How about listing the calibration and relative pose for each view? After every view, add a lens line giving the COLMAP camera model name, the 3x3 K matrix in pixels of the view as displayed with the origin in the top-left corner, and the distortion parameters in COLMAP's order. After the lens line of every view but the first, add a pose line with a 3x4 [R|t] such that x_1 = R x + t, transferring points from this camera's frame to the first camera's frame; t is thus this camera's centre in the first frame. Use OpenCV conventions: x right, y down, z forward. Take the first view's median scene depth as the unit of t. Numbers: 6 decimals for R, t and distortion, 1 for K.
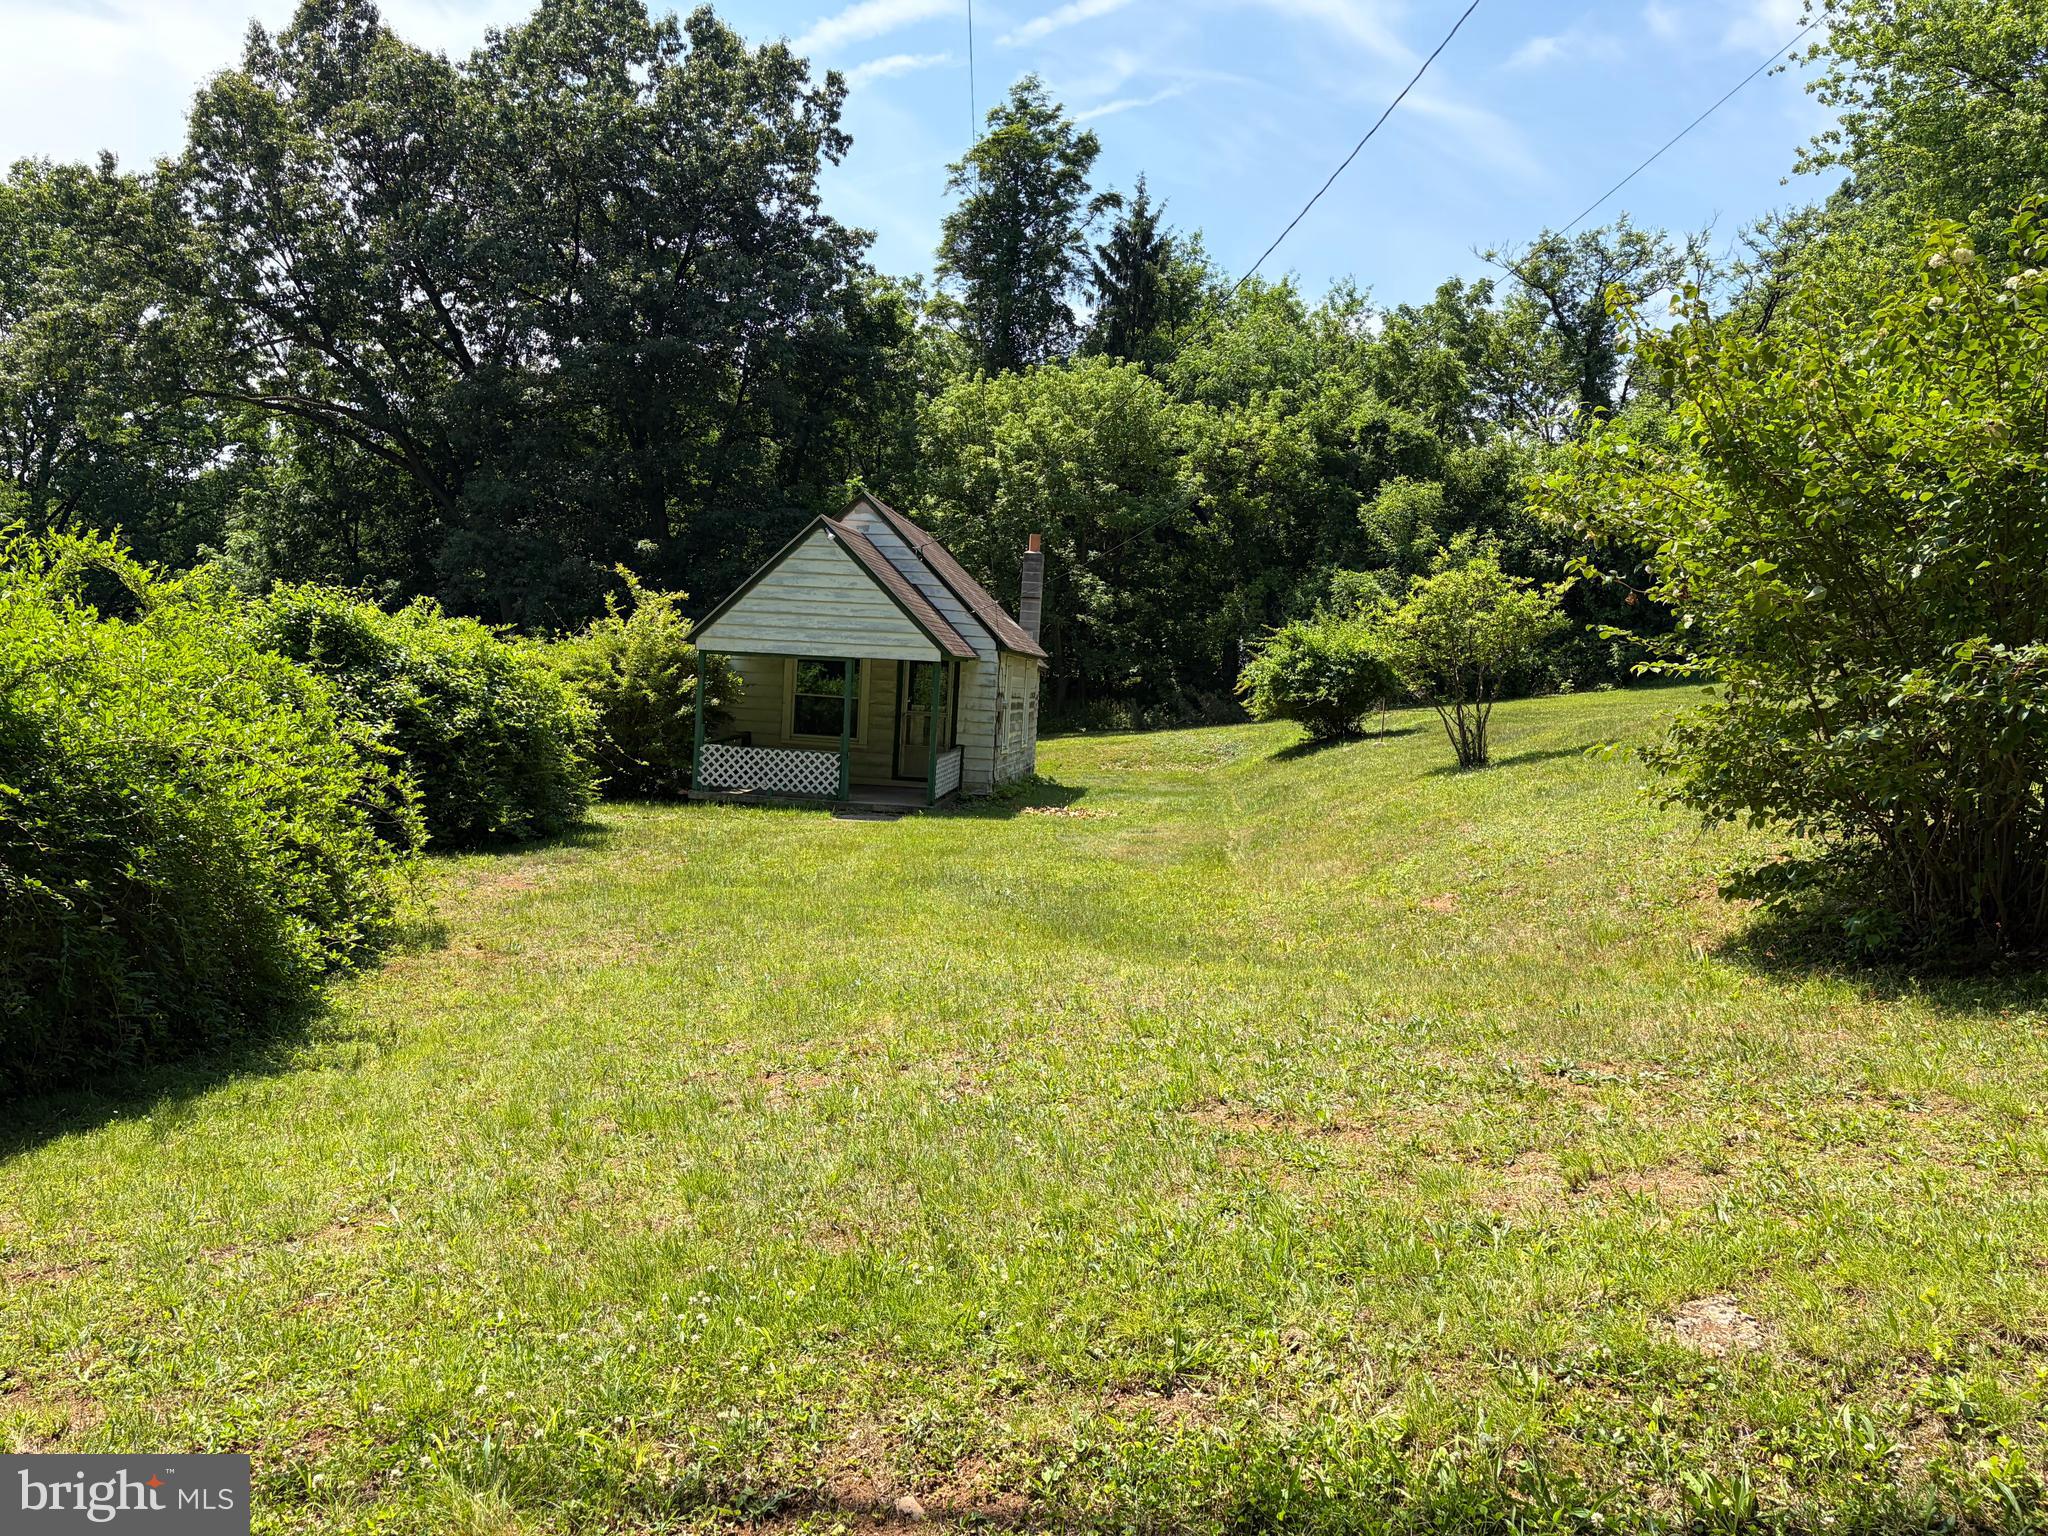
lens RADIAL K [[1630.7, 0, 1024.0], [0, 1630.7, 768.0], [0, 0, 1]] dist [-0.000850, 0.009282]
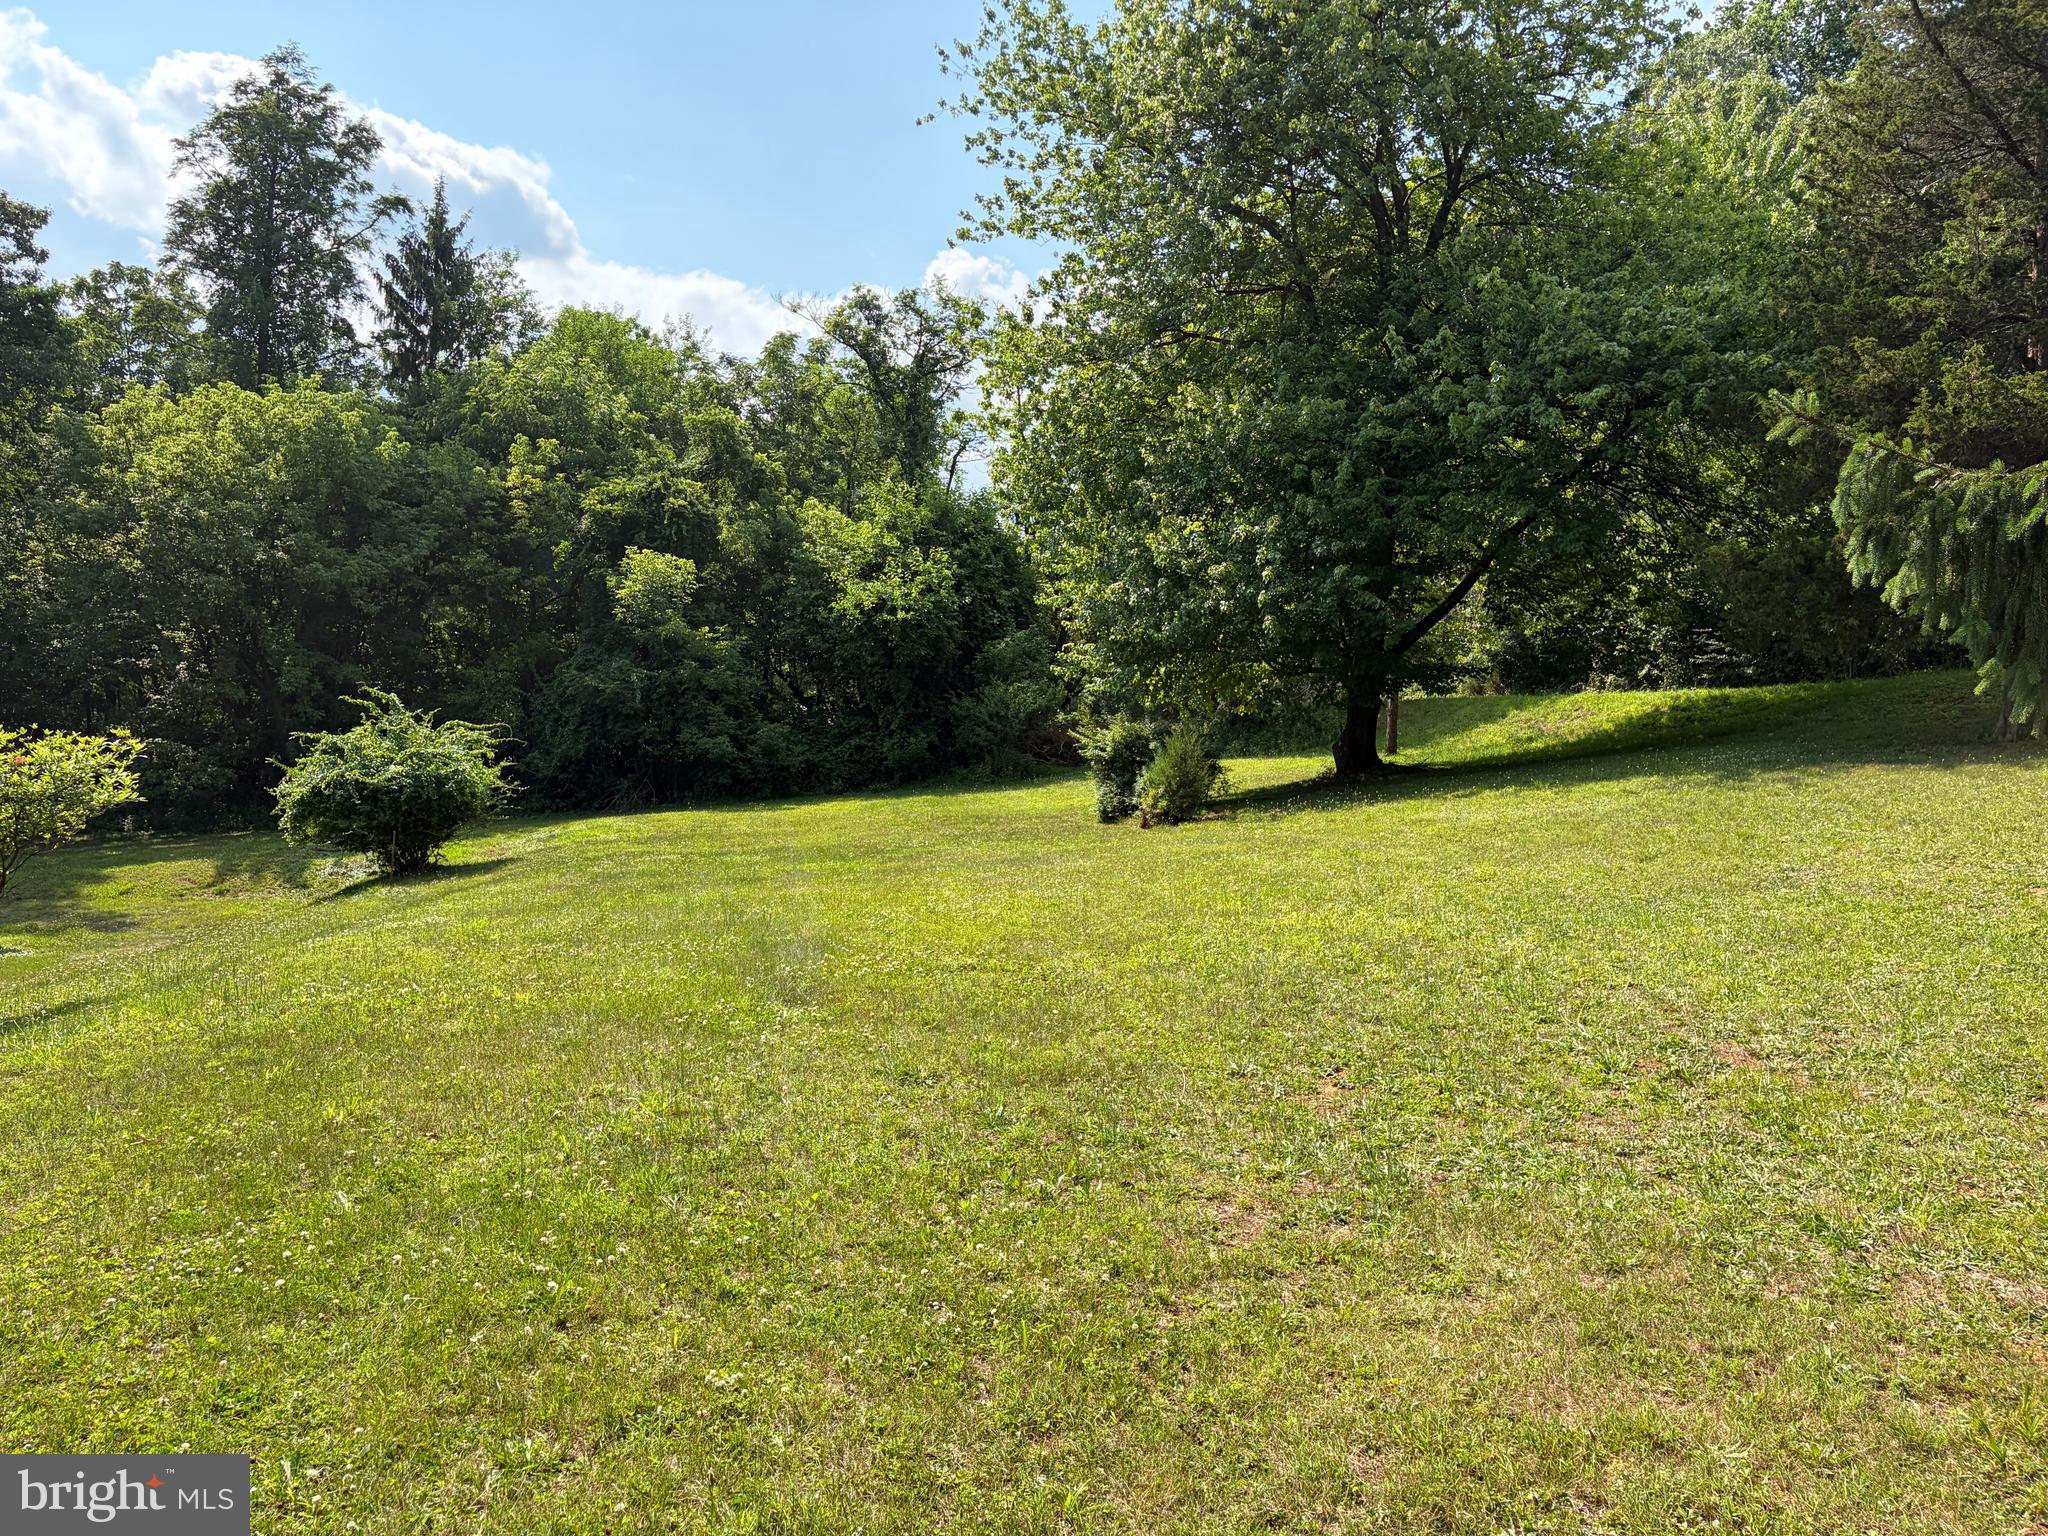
lens RADIAL K [[1616.3, 0, 1024.0], [0, 1616.3, 768.0], [0, 0, 1]] dist [0.043587, 0.002084]
pose [[0.979793, 0.027090, 0.198169, 0.221710], [-0.023645, 0.999526, -0.019728, -0.040781], [-0.198610, 0.014644, 0.979969, 0.090413]]
